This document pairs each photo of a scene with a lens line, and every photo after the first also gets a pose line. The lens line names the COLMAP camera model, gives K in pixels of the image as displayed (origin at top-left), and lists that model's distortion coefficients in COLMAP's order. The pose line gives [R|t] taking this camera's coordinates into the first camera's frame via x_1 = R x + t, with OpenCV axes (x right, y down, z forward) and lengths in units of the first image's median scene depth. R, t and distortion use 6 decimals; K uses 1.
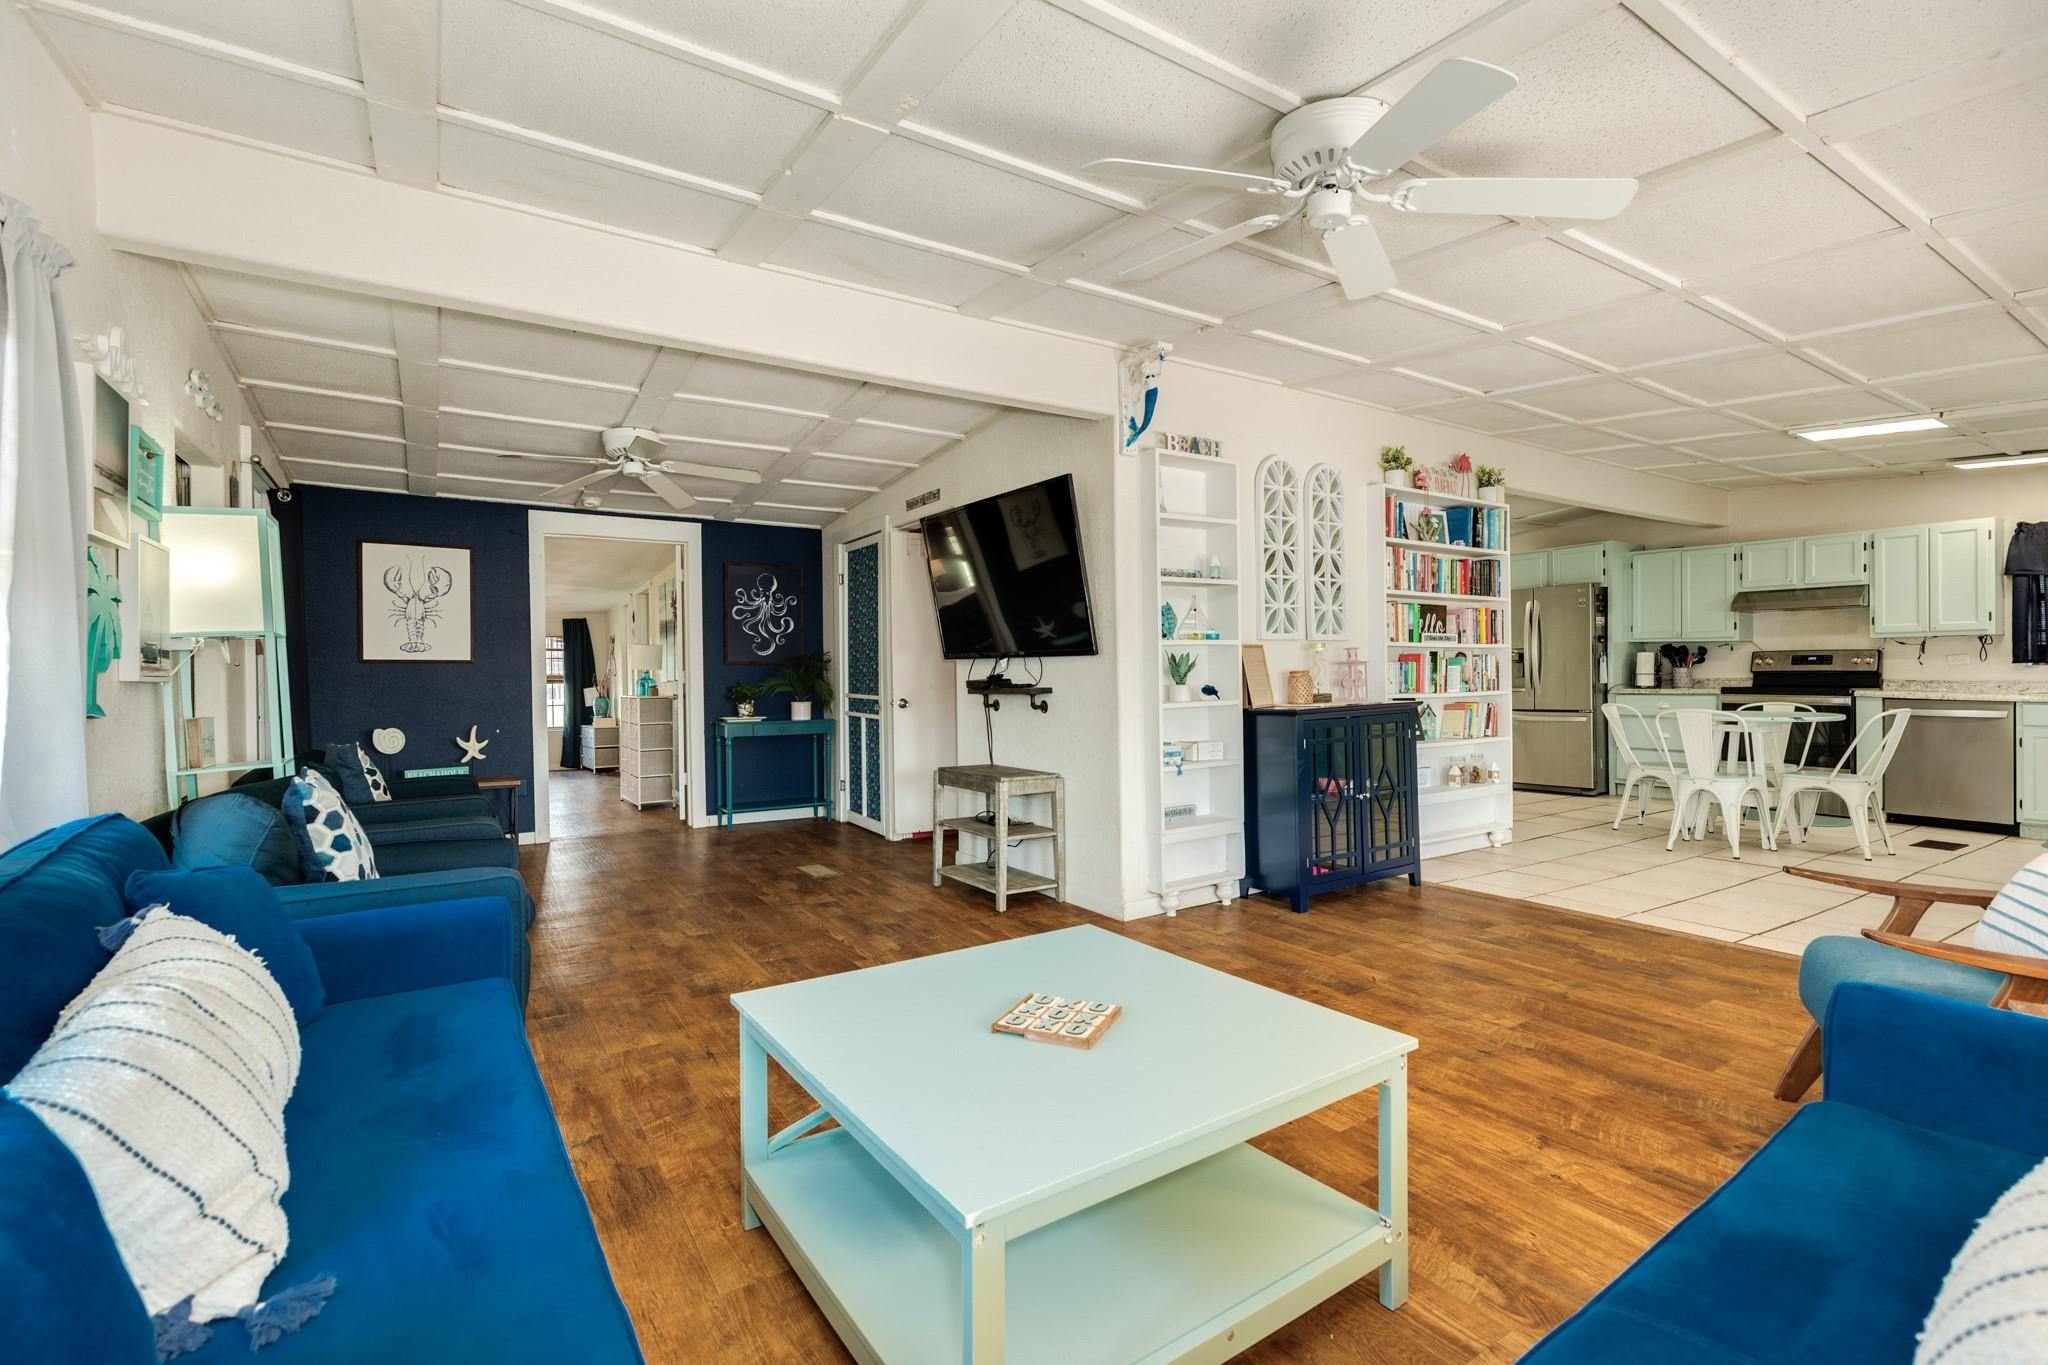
lens RADIAL K [[953.2, 0, 964.3], [0, 953.2, 683.5], [0, 0, 1]] dist [-0.001061, -0.000023]
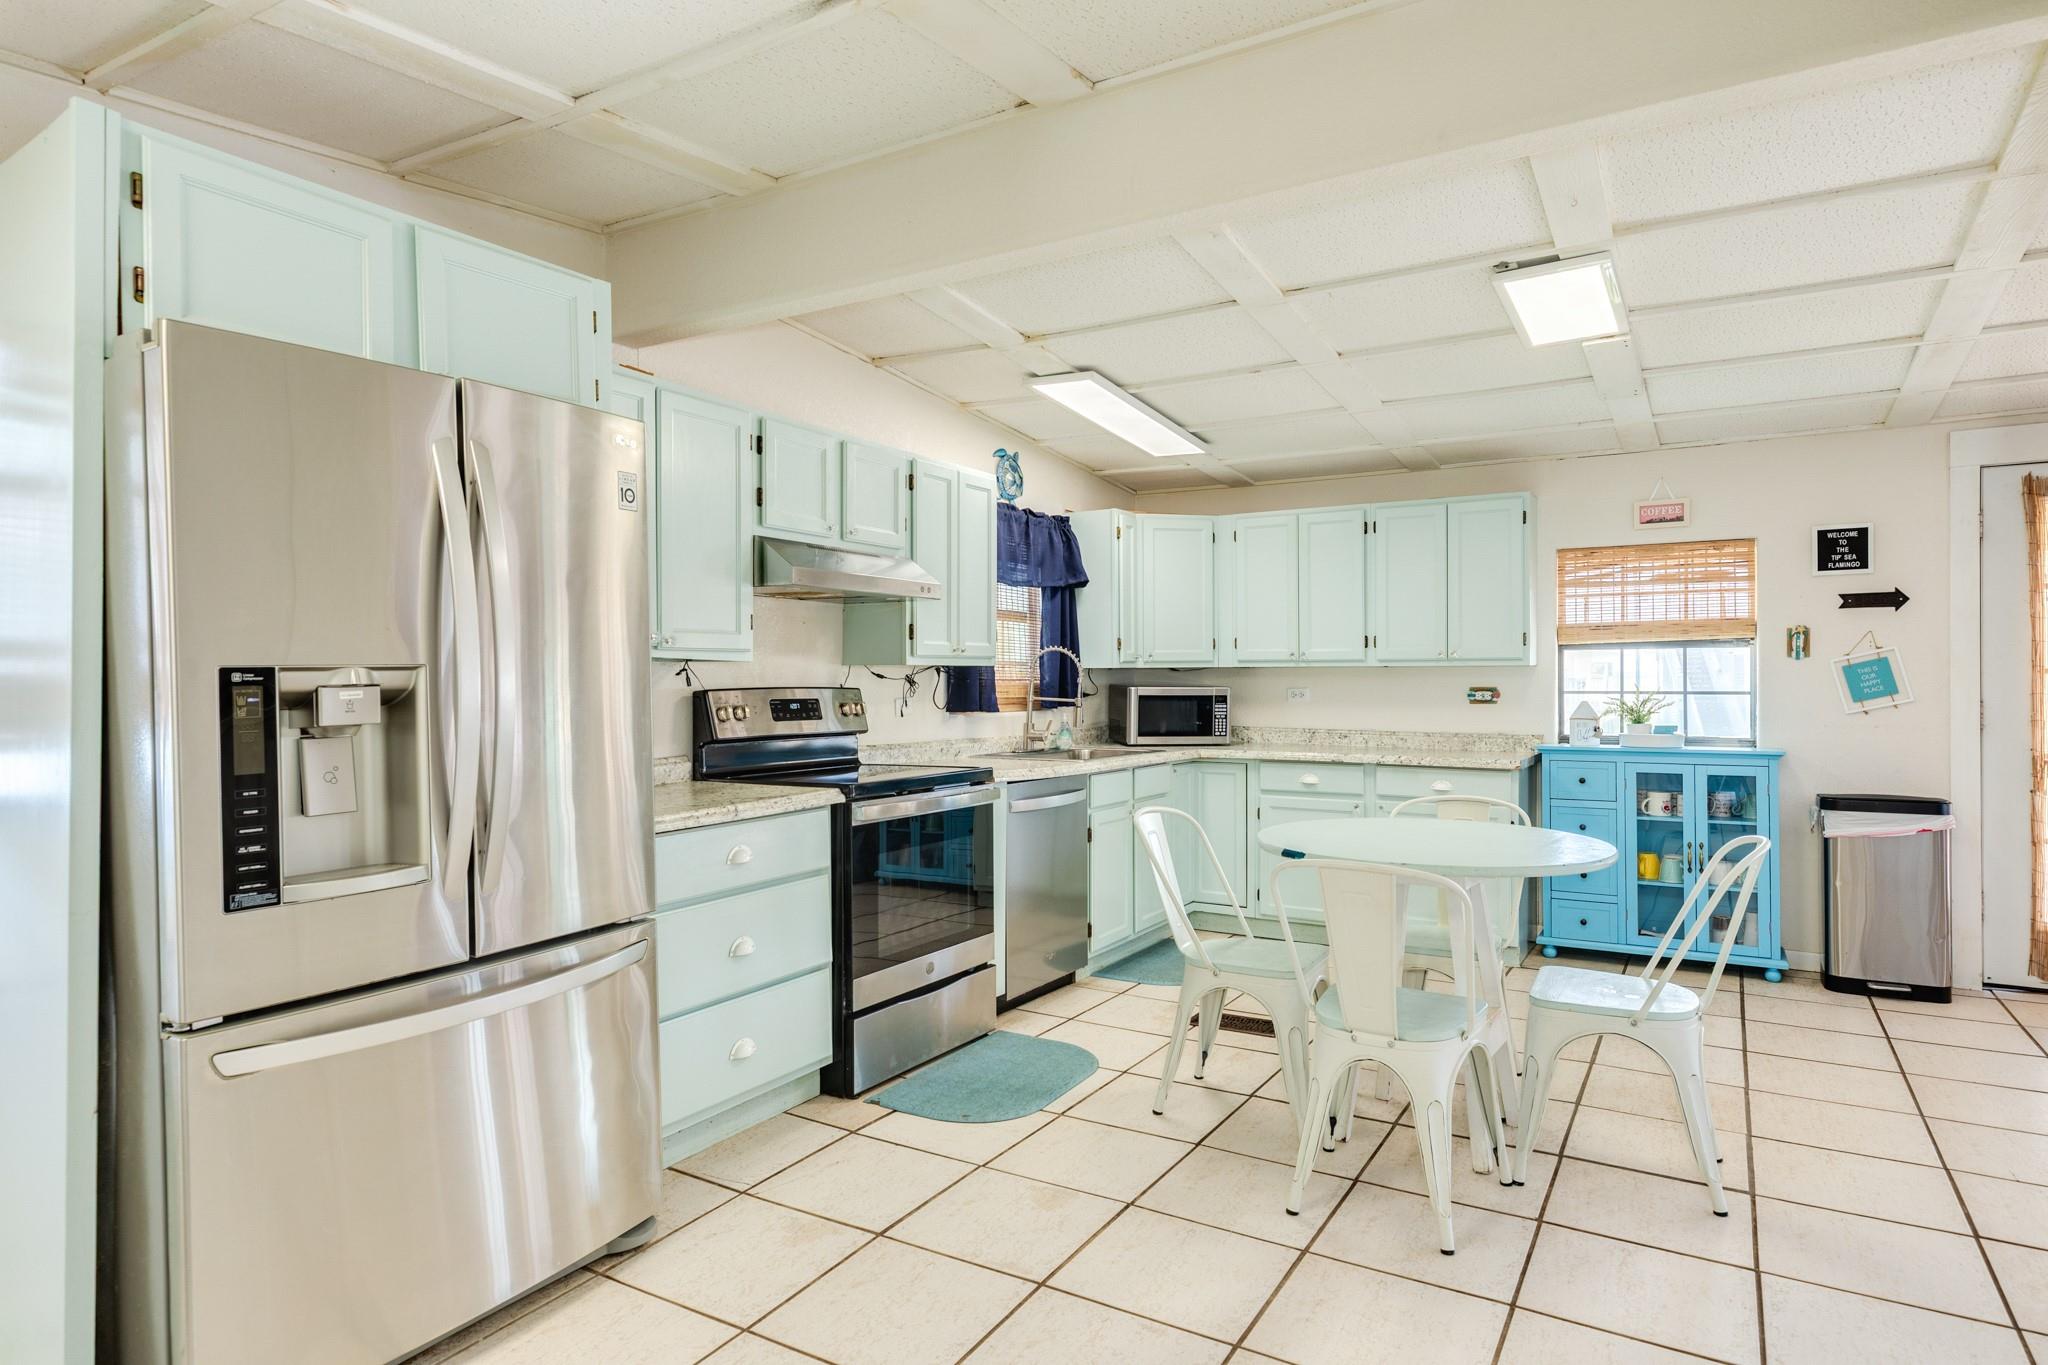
lens RADIAL K [[1146.3, 0, 1034.2], [0, 1146.3, 689.0], [0, 0, 1]] dist [-0.000901, 0.002037]
pose [[-0.452137, 0.002067, 0.891946, 0.389399], [0.017726, 0.999821, 0.006668, -0.039245], [-0.891772, 0.018825, -0.452092, 1.247206]]
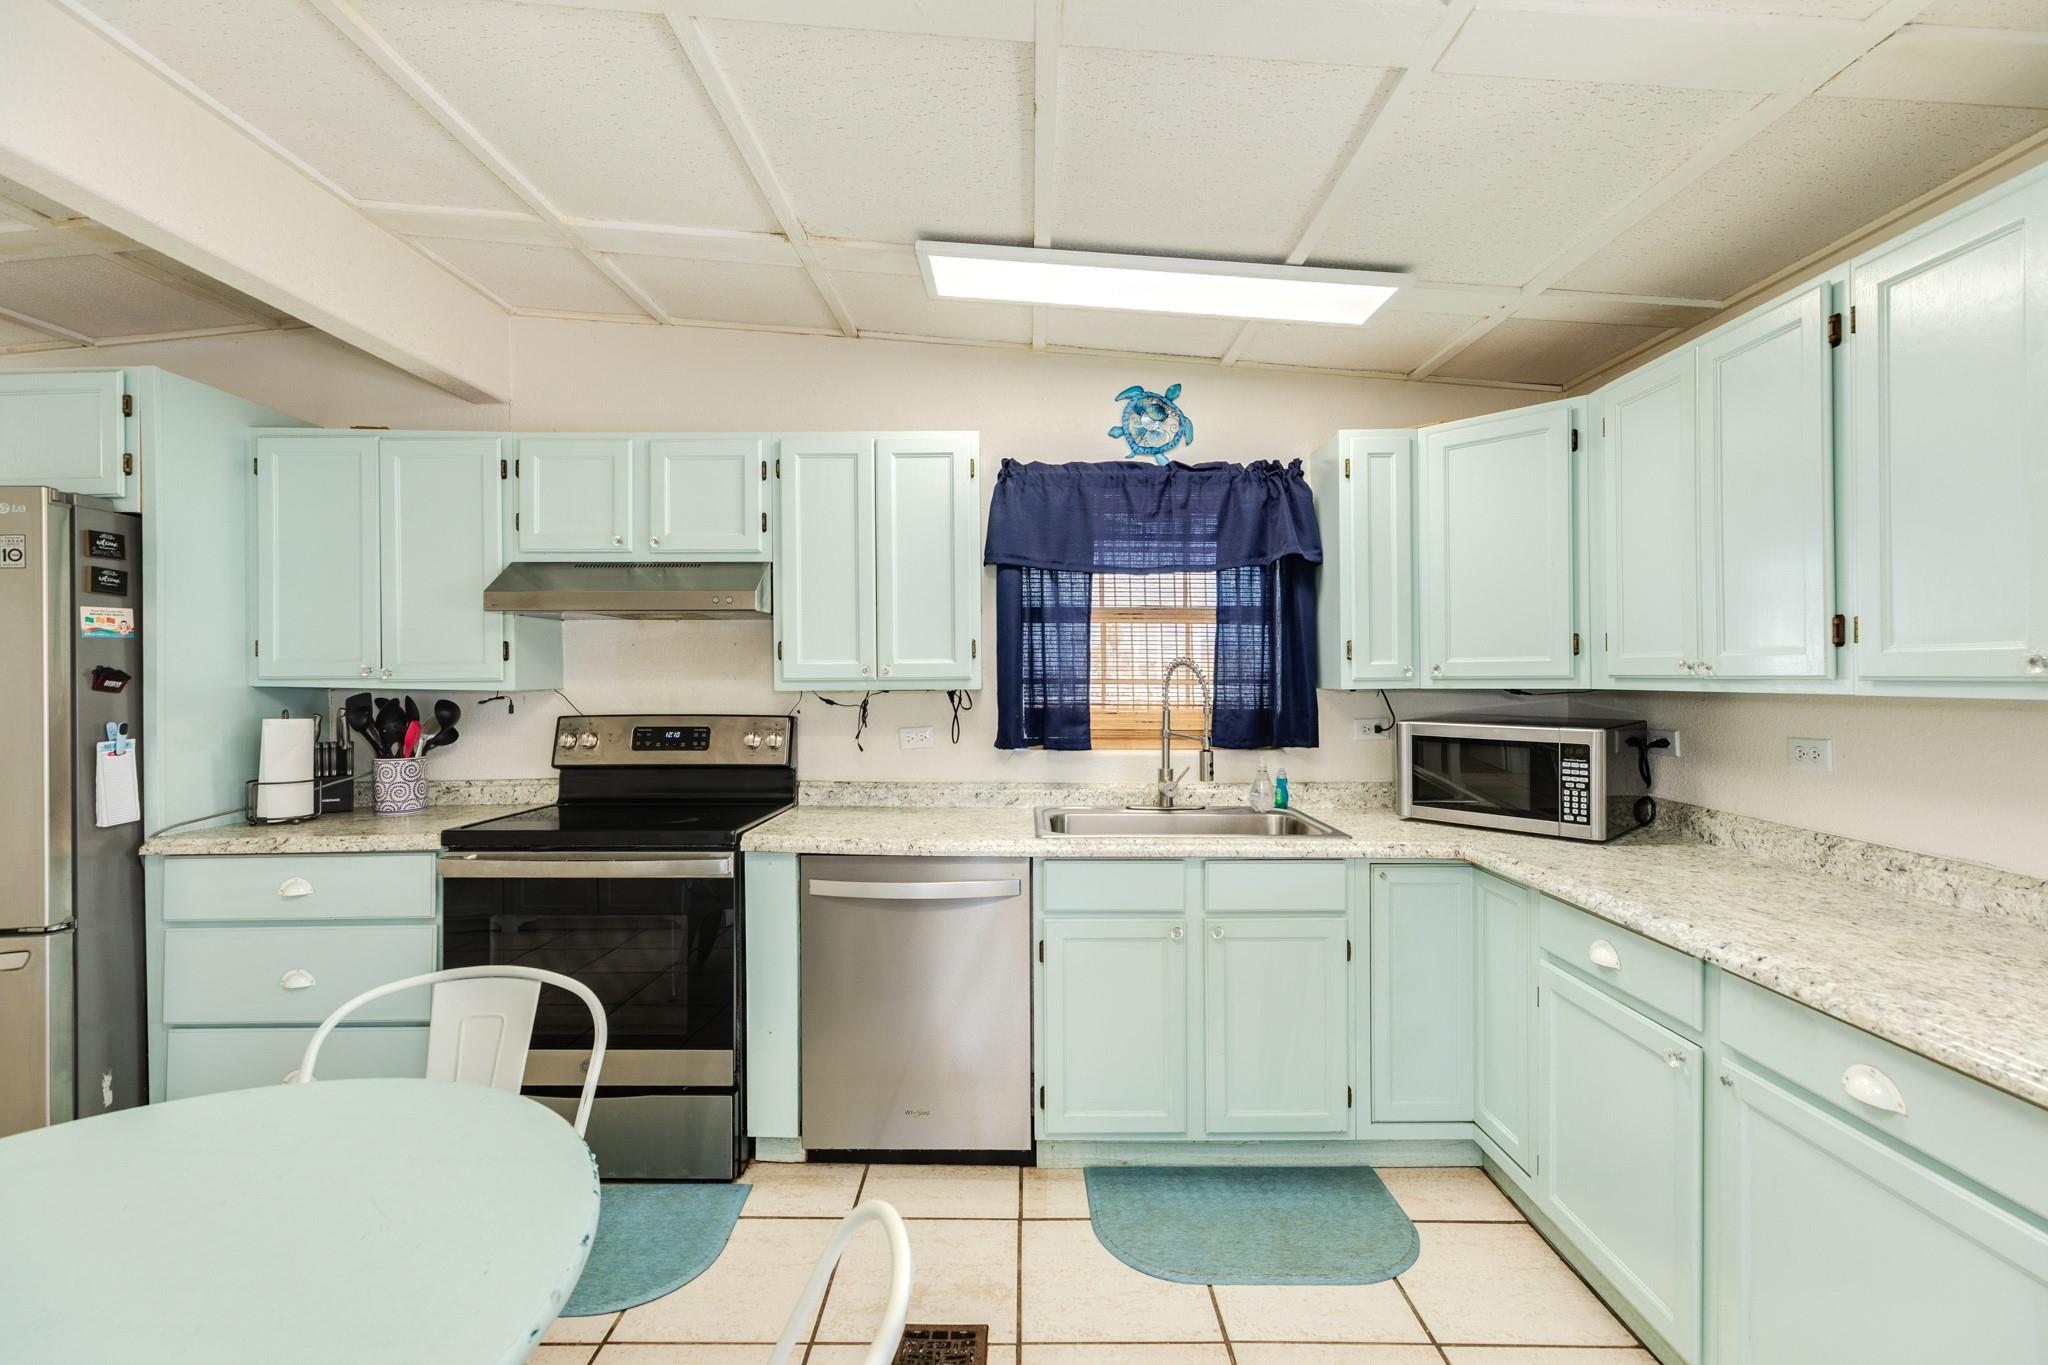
lens RADIAL K [[915.0, 0, 1029.0], [0, 915.0, 679.6], [0, 0, 1]] dist [0.003184, -0.000001]
pose [[0.533626, 0.003053, 0.845715, 0.688889], [0.007737, 0.999934, -0.008492, -0.050145], [-0.845685, 0.011075, 0.533567, 0.709406]]
